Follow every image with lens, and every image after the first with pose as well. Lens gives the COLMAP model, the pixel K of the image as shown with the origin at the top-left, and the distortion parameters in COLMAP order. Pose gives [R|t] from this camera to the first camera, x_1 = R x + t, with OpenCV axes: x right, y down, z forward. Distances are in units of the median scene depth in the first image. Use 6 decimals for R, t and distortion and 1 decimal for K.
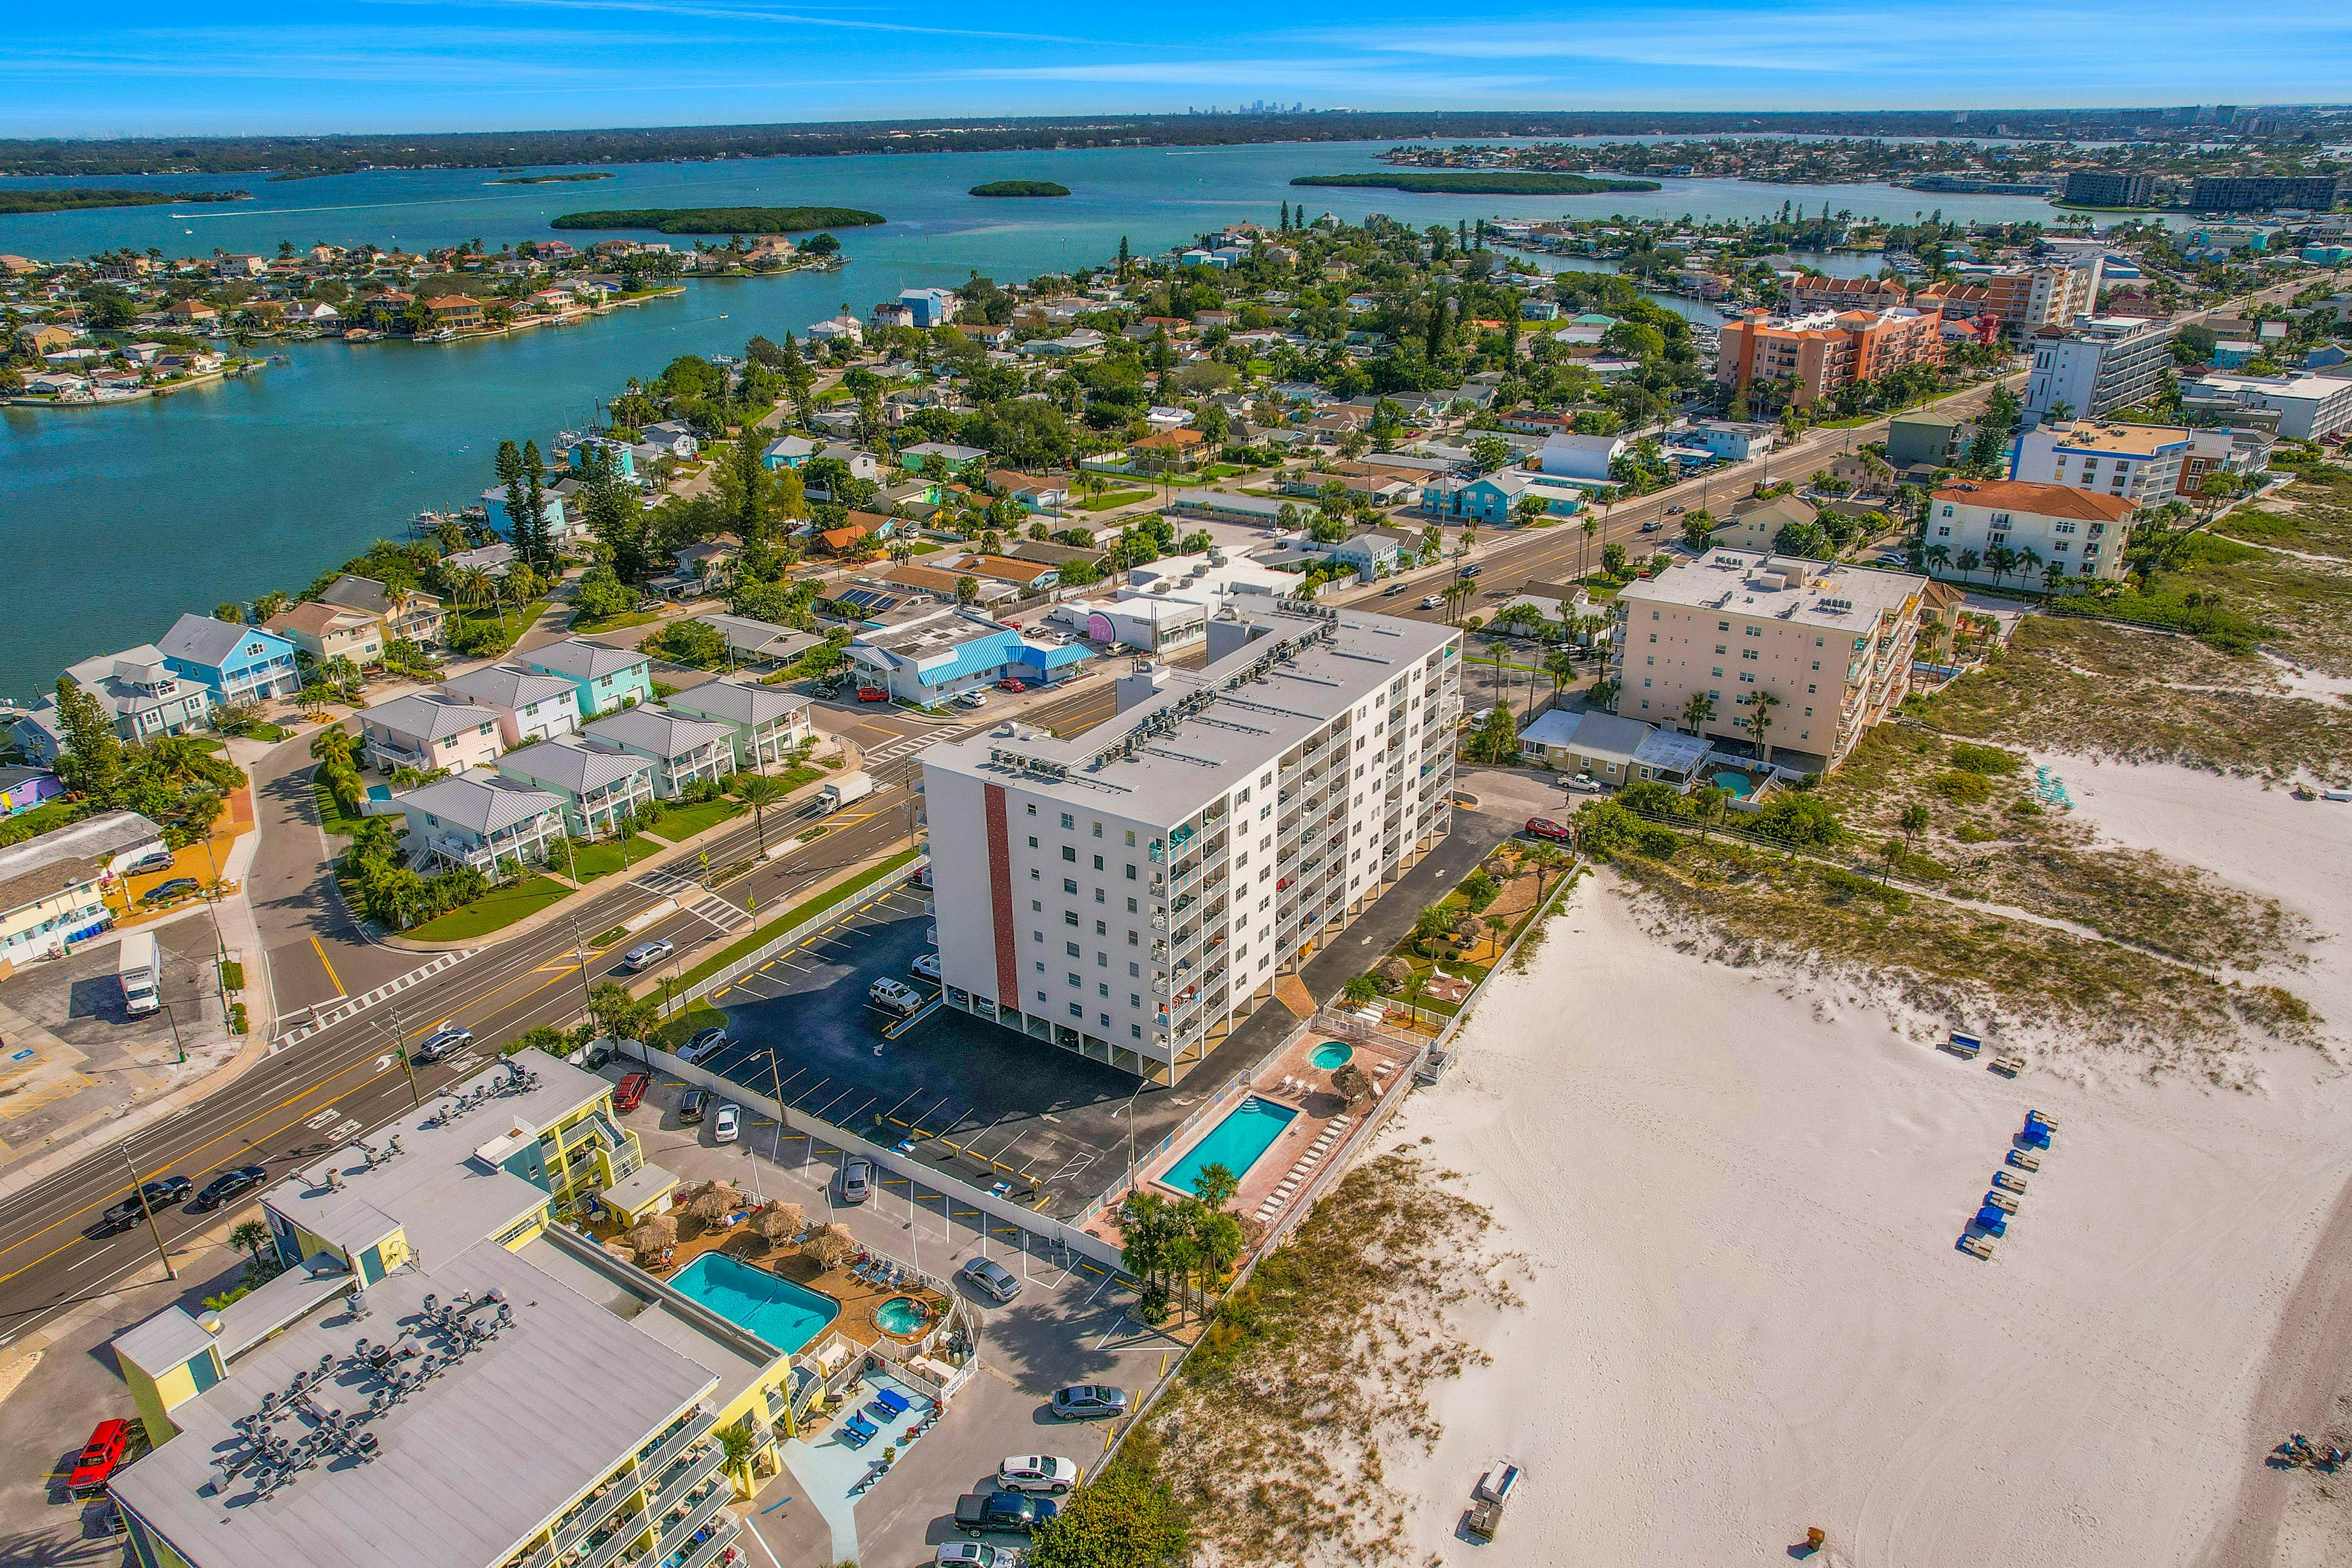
lens RADIAL K [[1534.1, 0, 1176.0], [0, 1534.1, 784.0], [0, 0, 1]] dist [-0.046424, 0.005762]
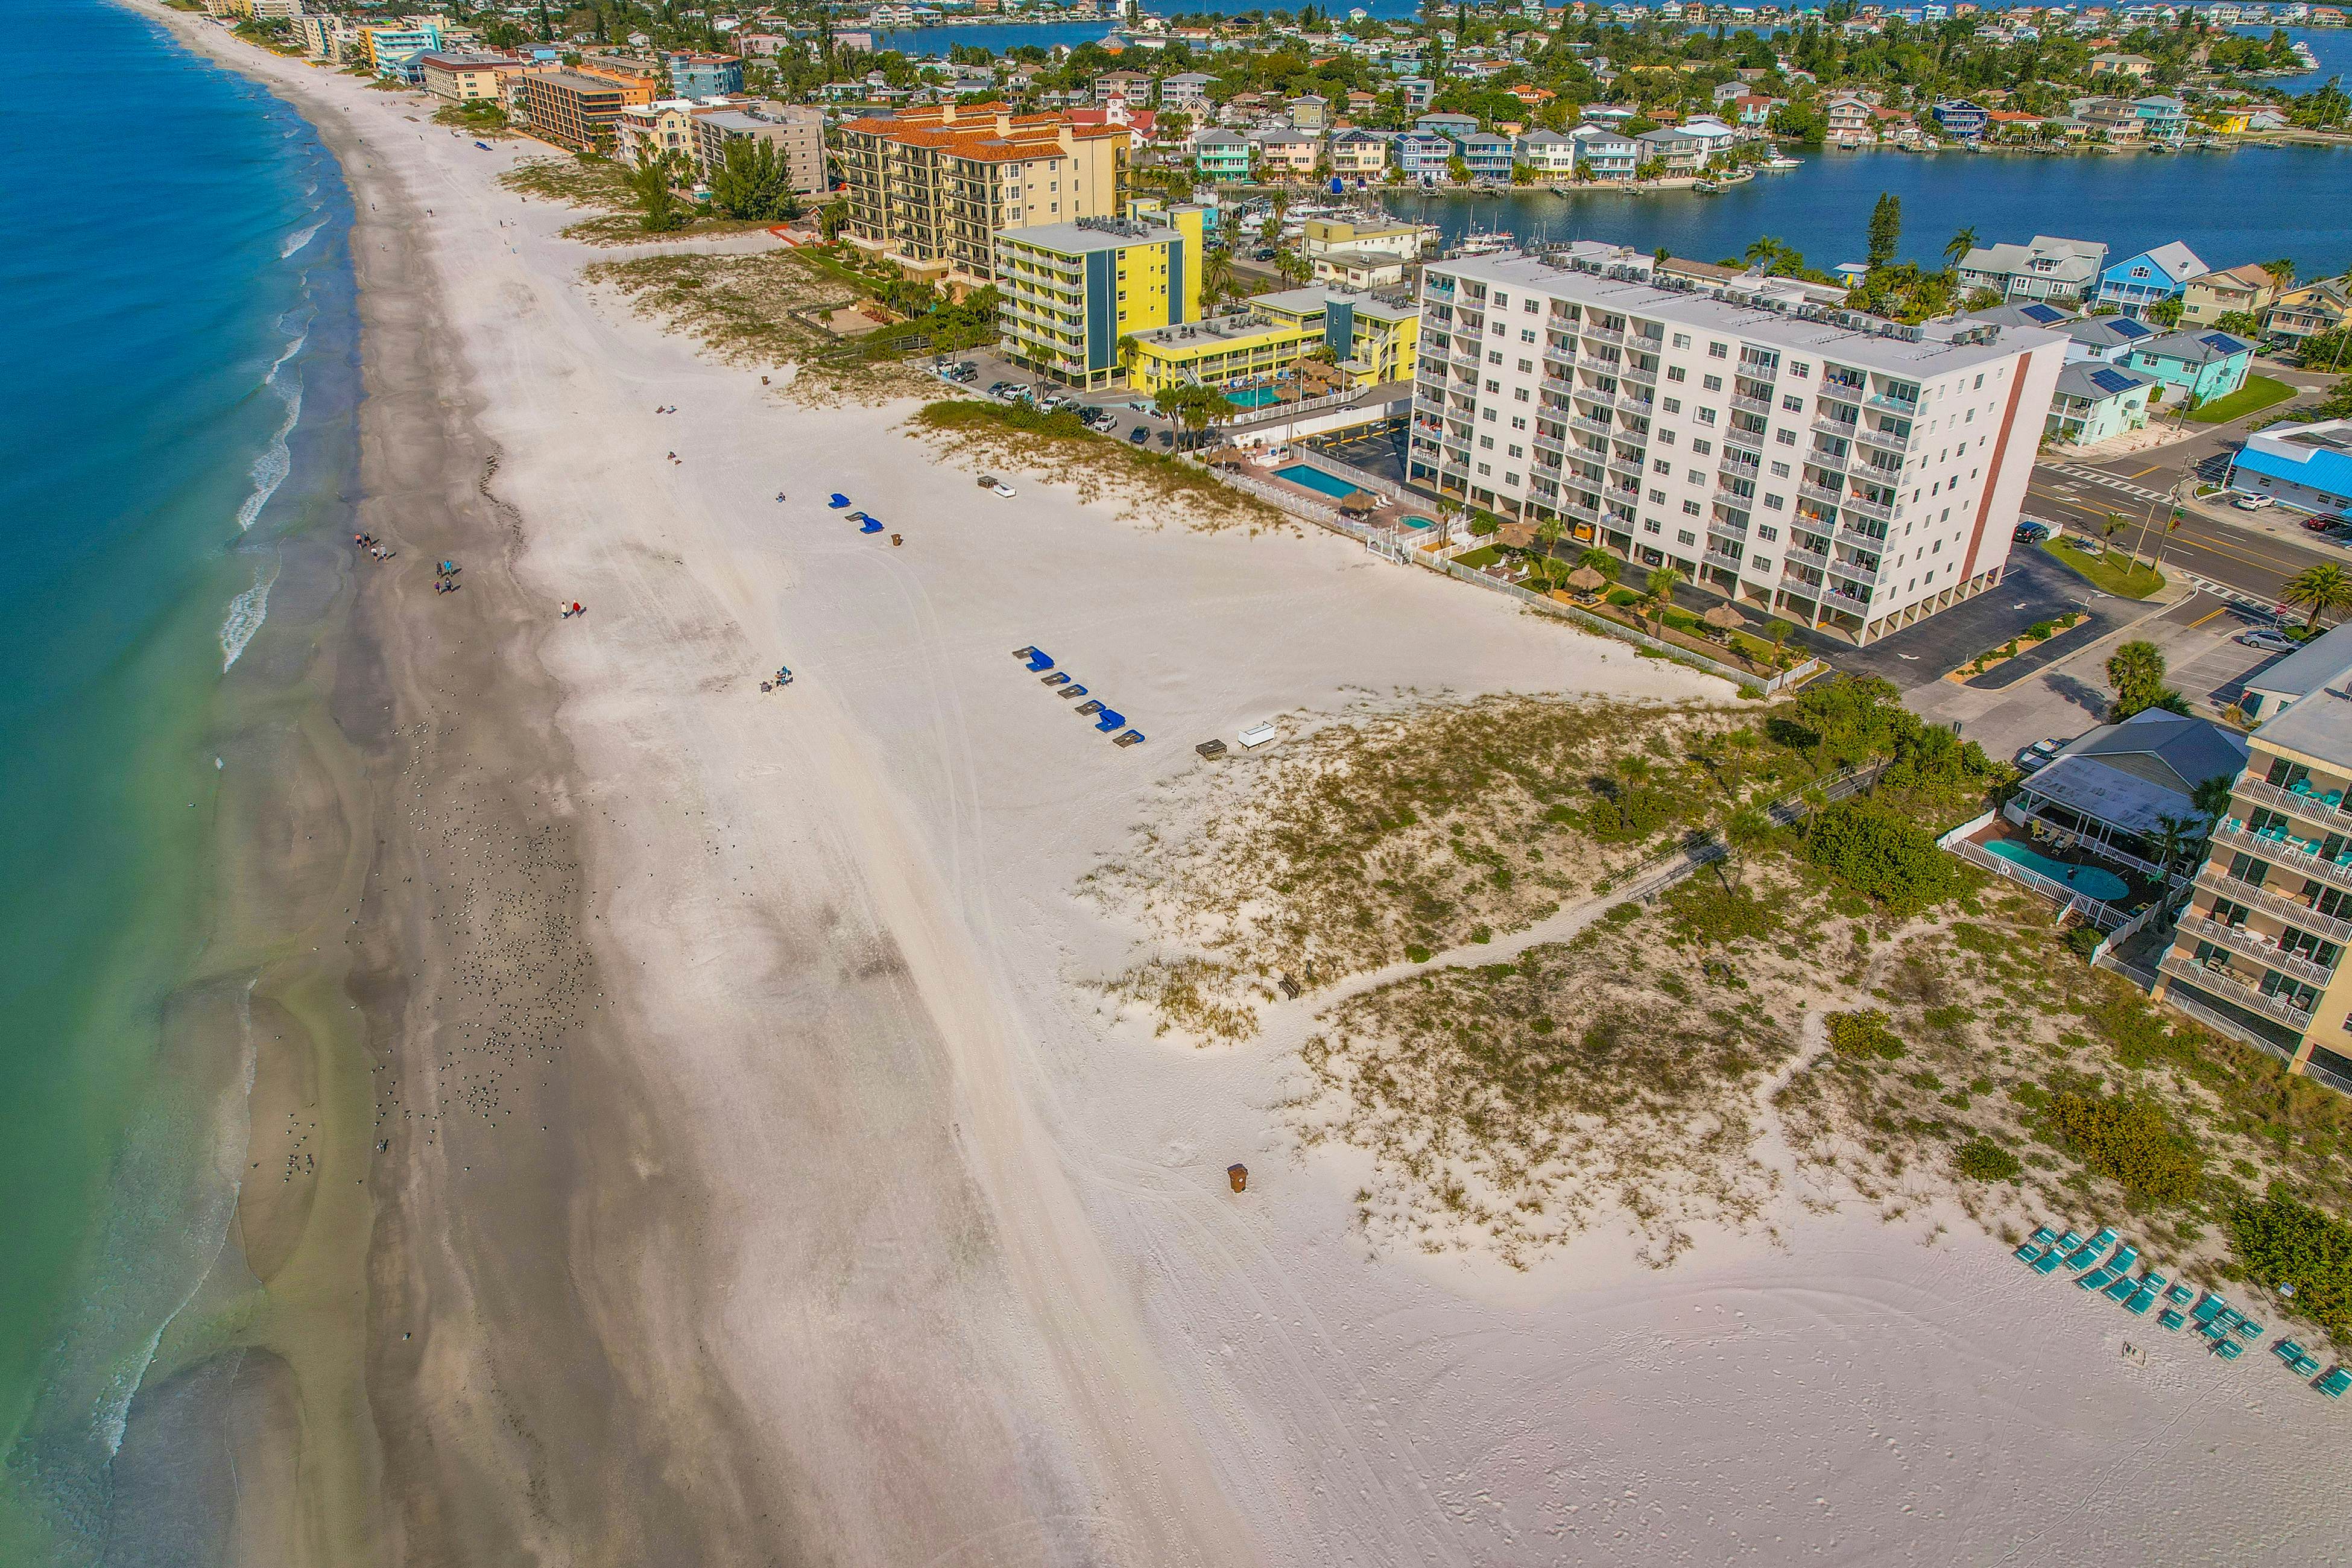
lens RADIAL K [[1534.1, 0, 1176.0], [0, 1534.1, 784.0], [0, 0, 1]] dist [-0.046424, 0.005762]
pose [[-0.337416, 0.470534, -0.815321, 1.091389], [-0.387185, 0.720090, 0.575810, -0.260517], [0.858043, 0.509968, -0.060786, 0.876606]]
